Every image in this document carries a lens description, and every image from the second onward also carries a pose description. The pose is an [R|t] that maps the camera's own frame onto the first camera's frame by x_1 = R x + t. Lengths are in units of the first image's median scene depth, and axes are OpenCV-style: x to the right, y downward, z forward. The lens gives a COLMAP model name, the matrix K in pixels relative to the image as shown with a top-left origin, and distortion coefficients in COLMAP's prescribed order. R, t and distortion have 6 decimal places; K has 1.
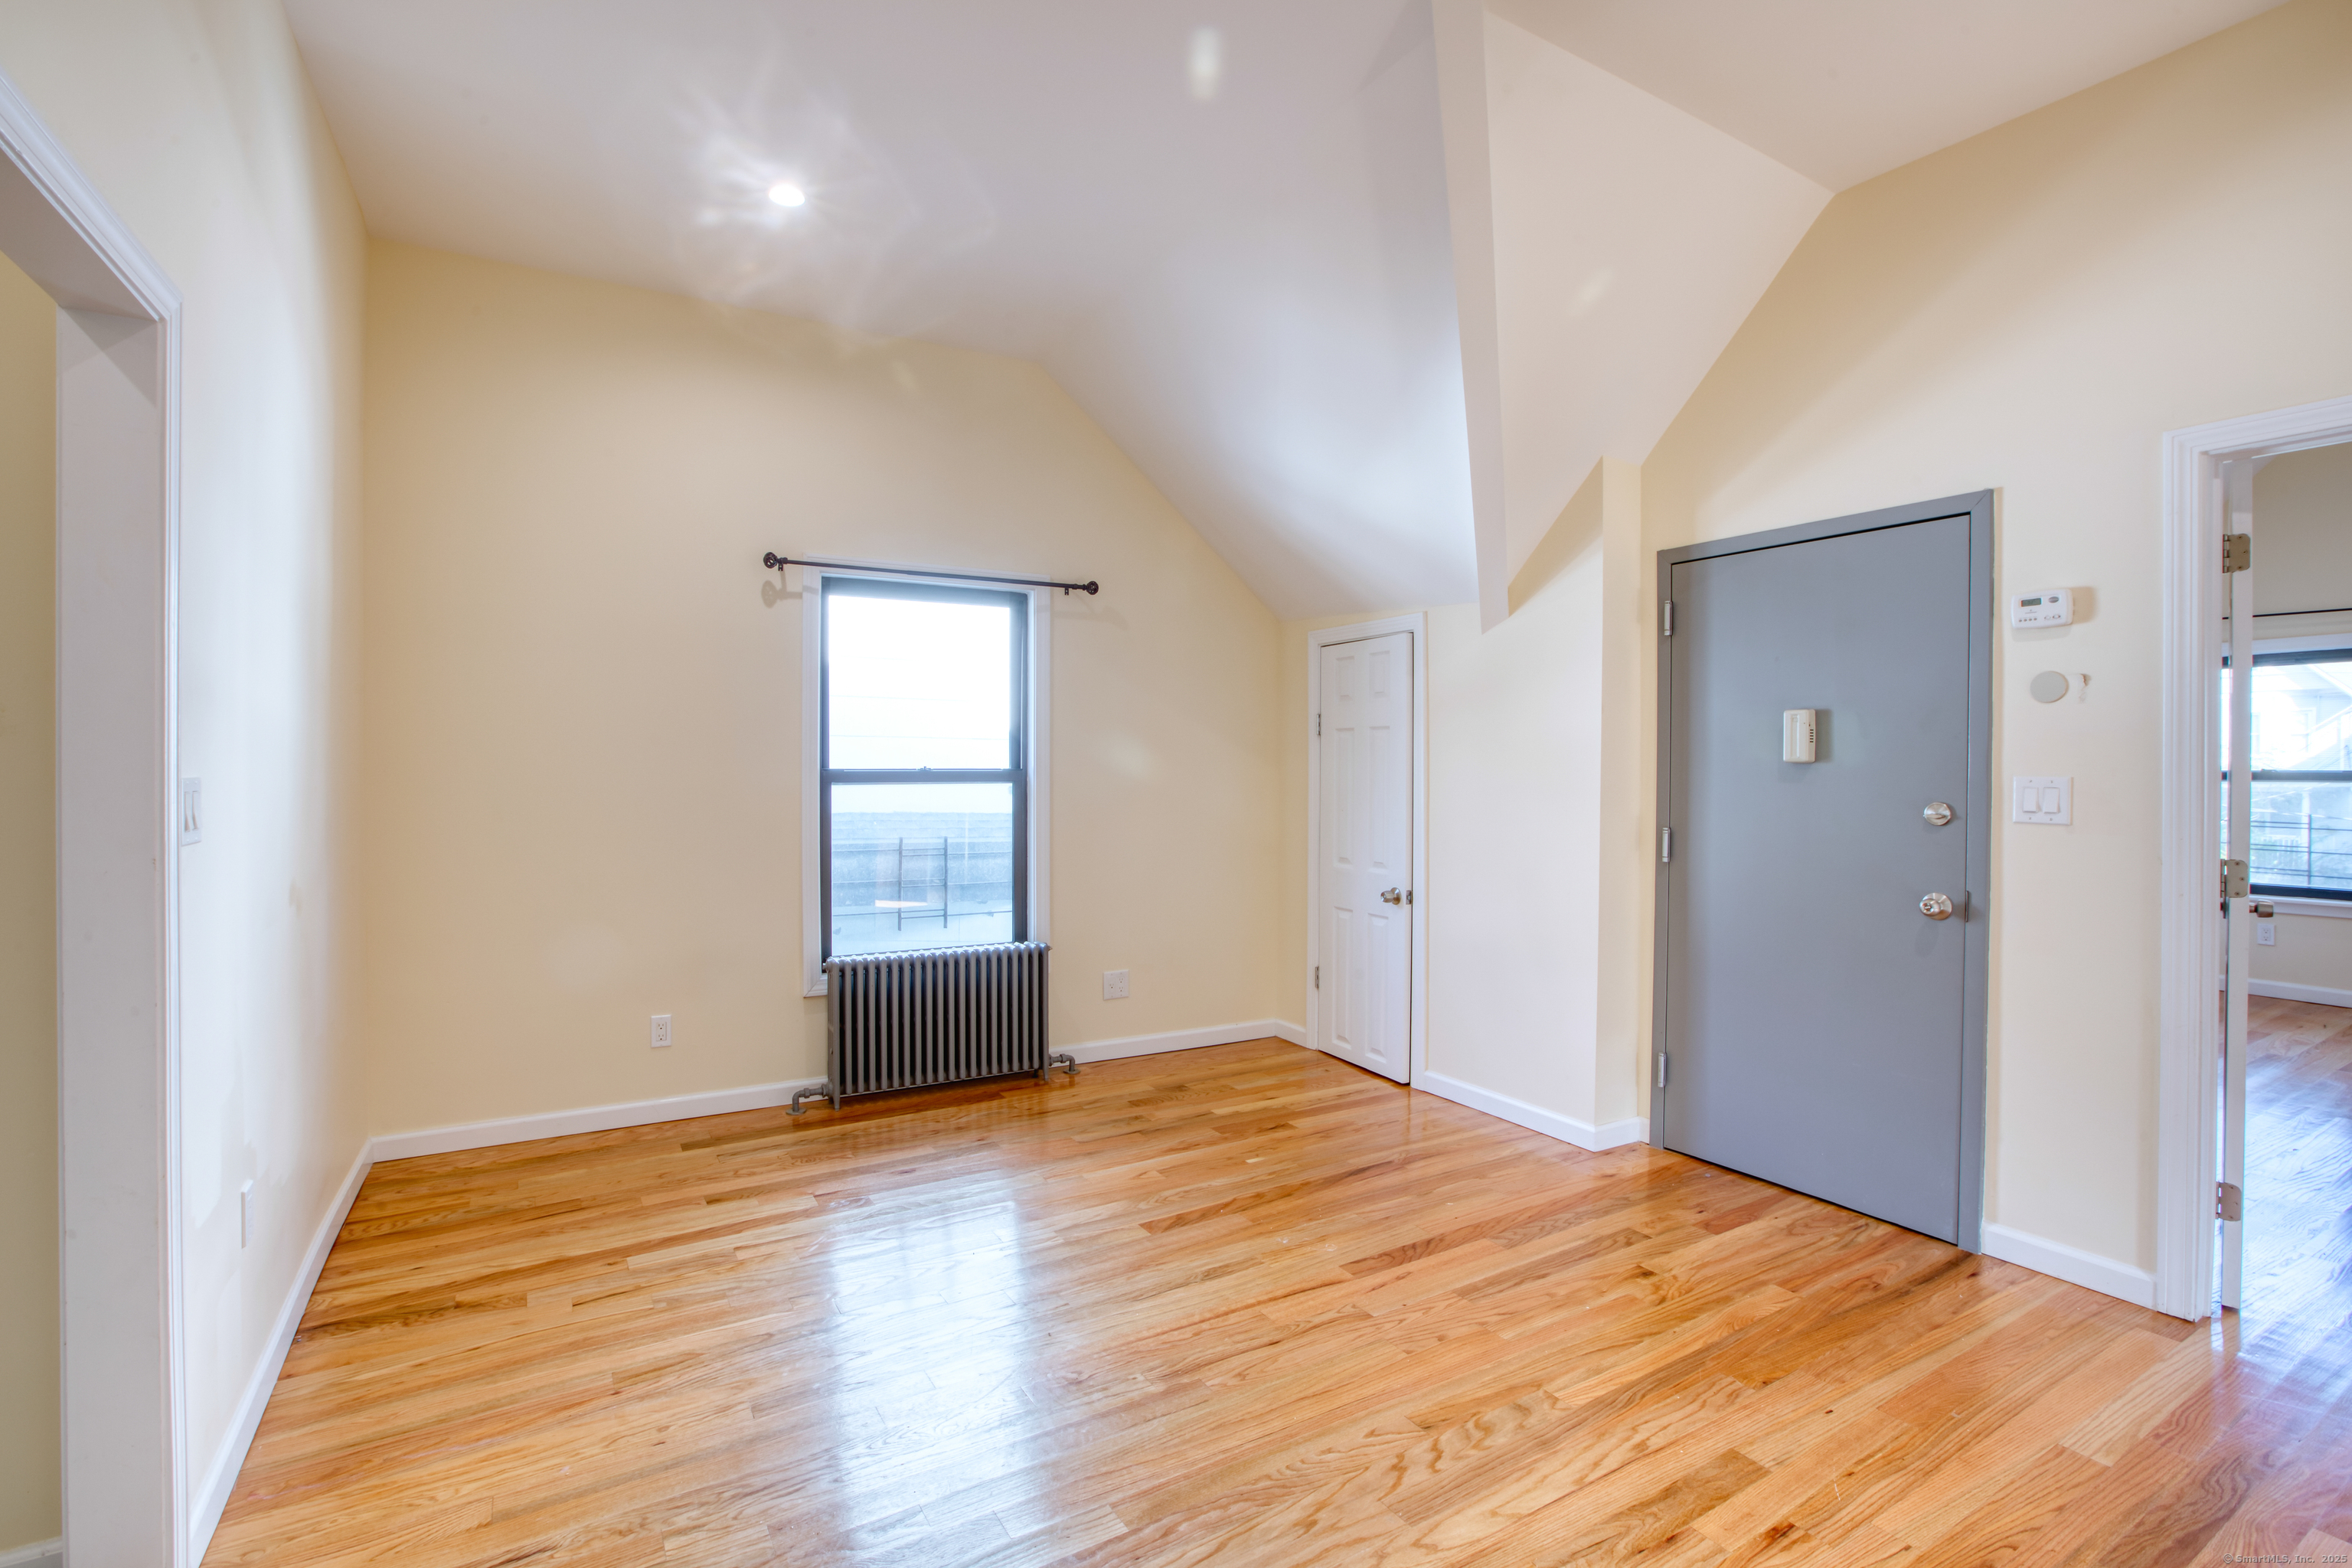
lens RADIAL K [[1164.5, 0, 1138.6], [0, 1164.5, 772.7], [0, 0, 1]] dist [-0.070472, 0.037723]
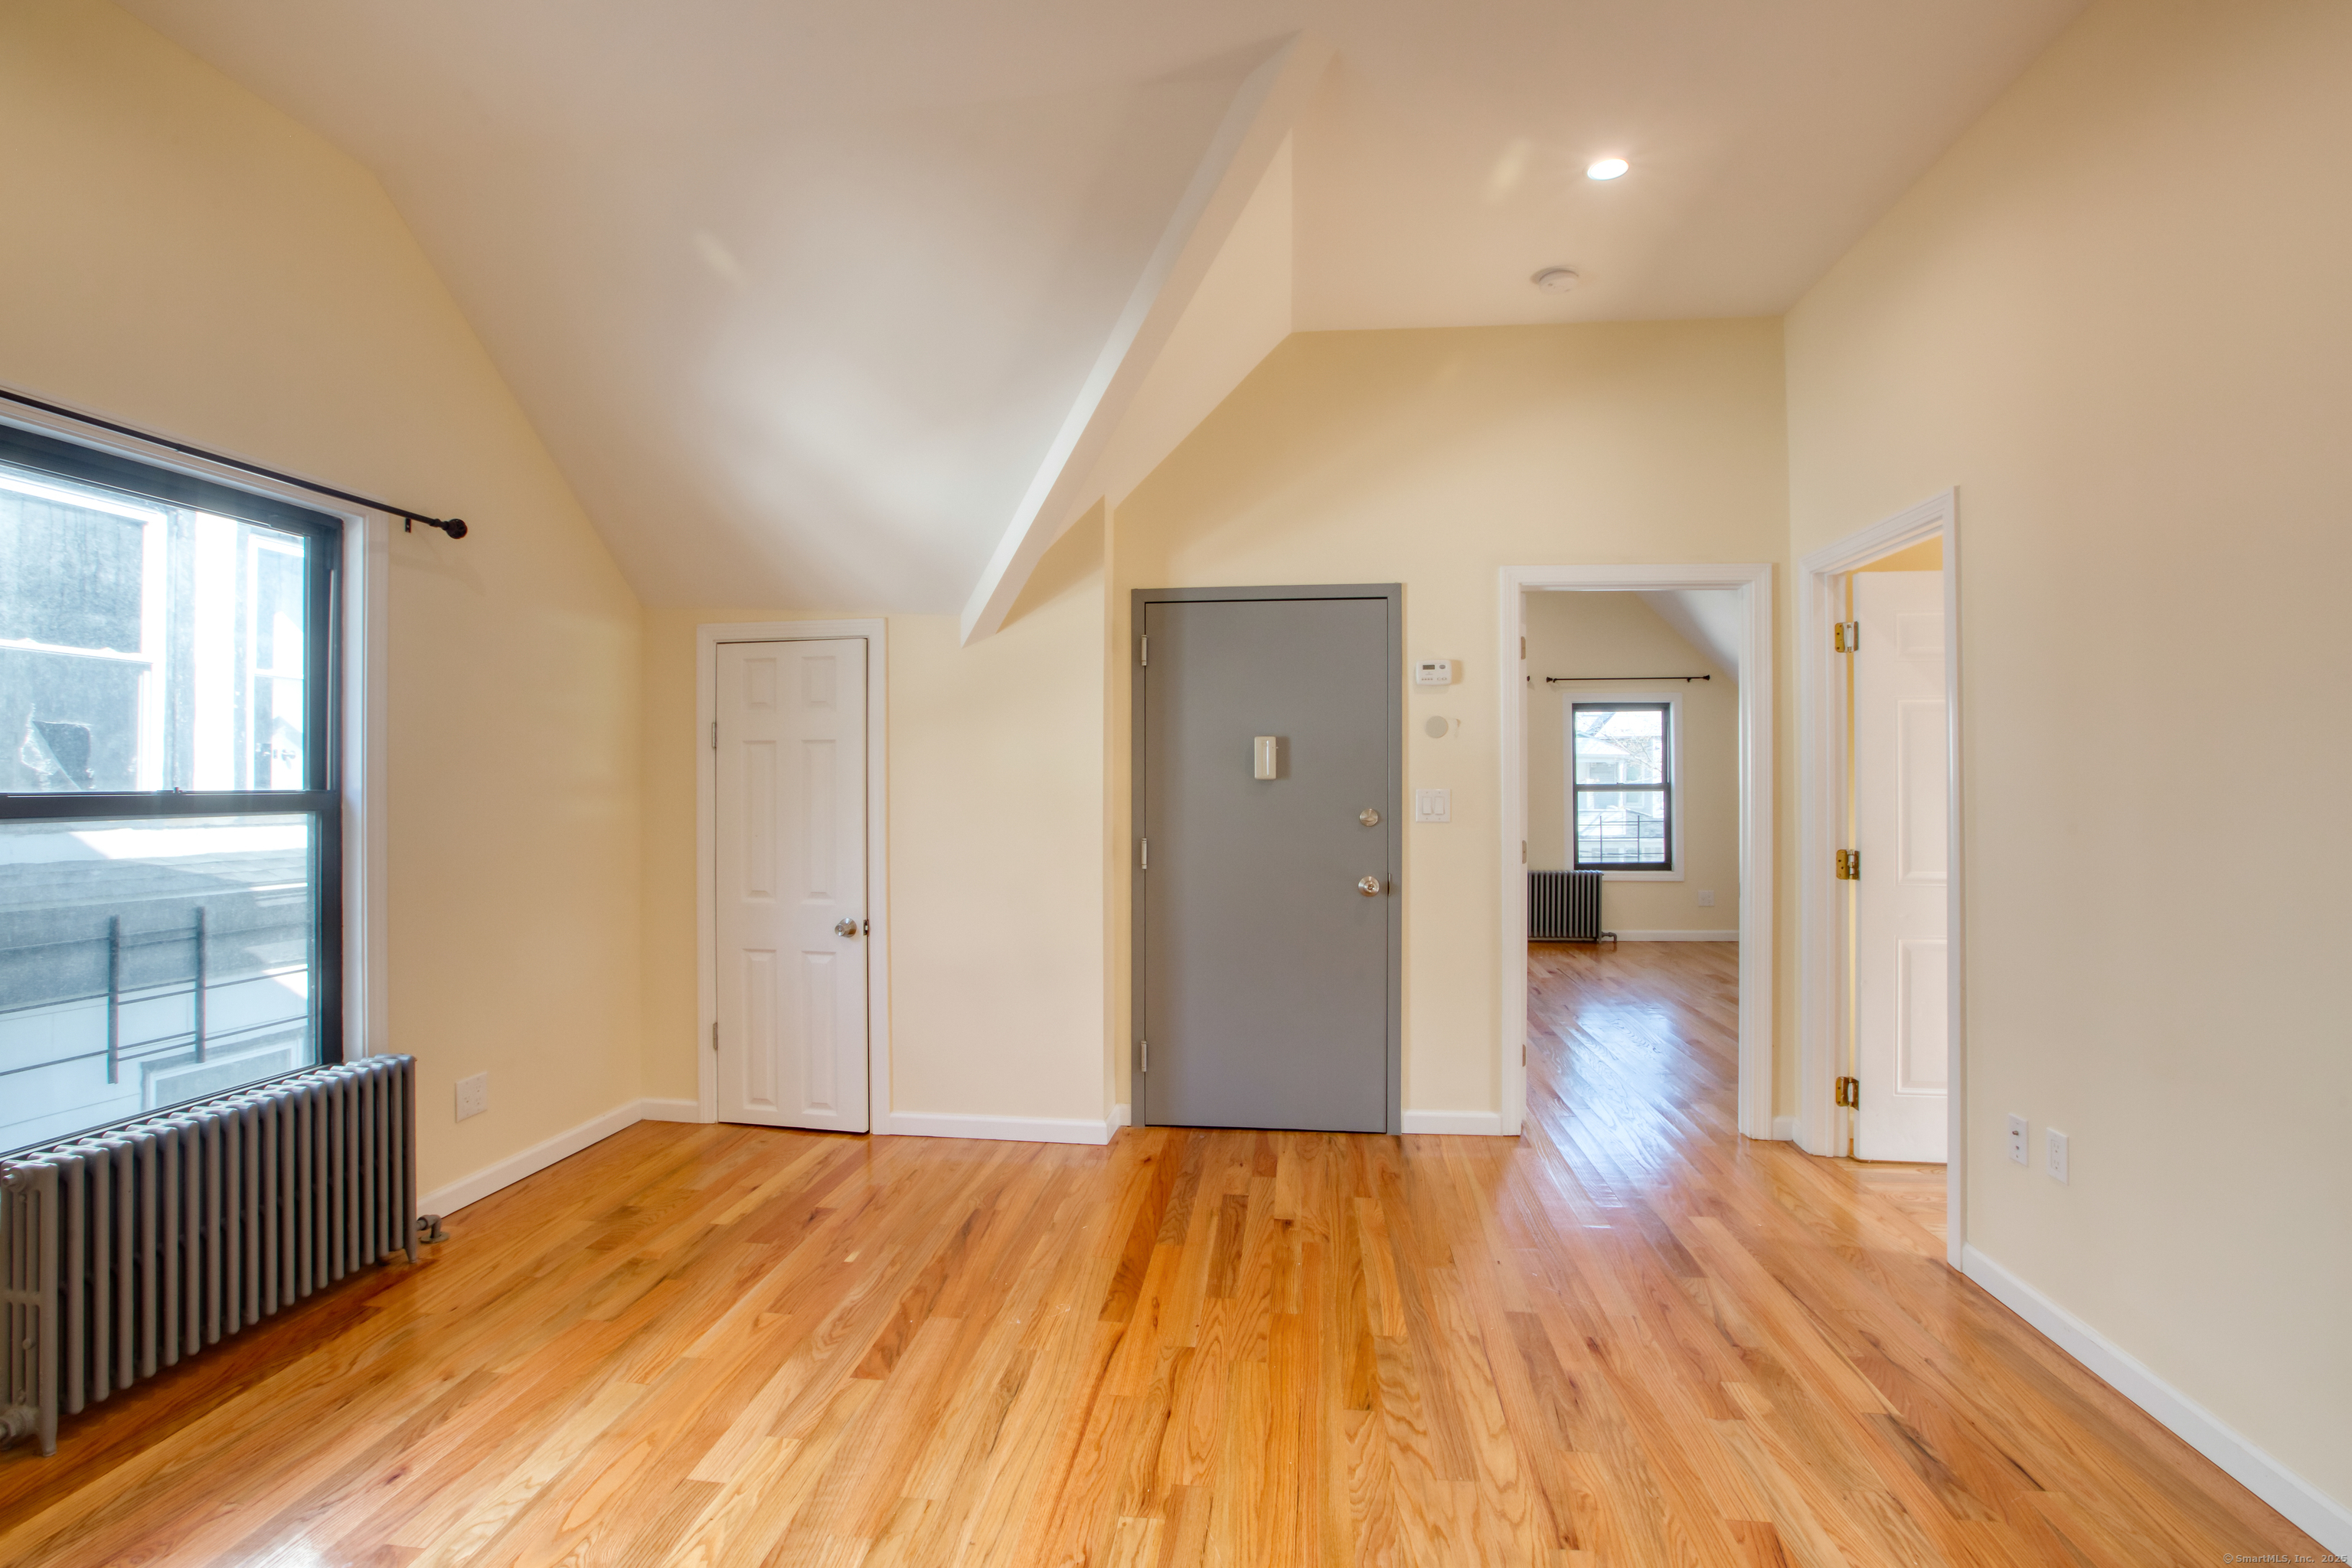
lens RADIAL K [[1164.5, 0, 1138.6], [0, 1164.5, 772.7], [0, 0, 1]] dist [-0.070472, 0.037723]
pose [[0.563243, 0.003751, 0.826283, -0.483791], [0.008299, 0.999914, -0.010196, -0.004283], [-0.826249, 0.012600, 0.563163, 0.370454]]
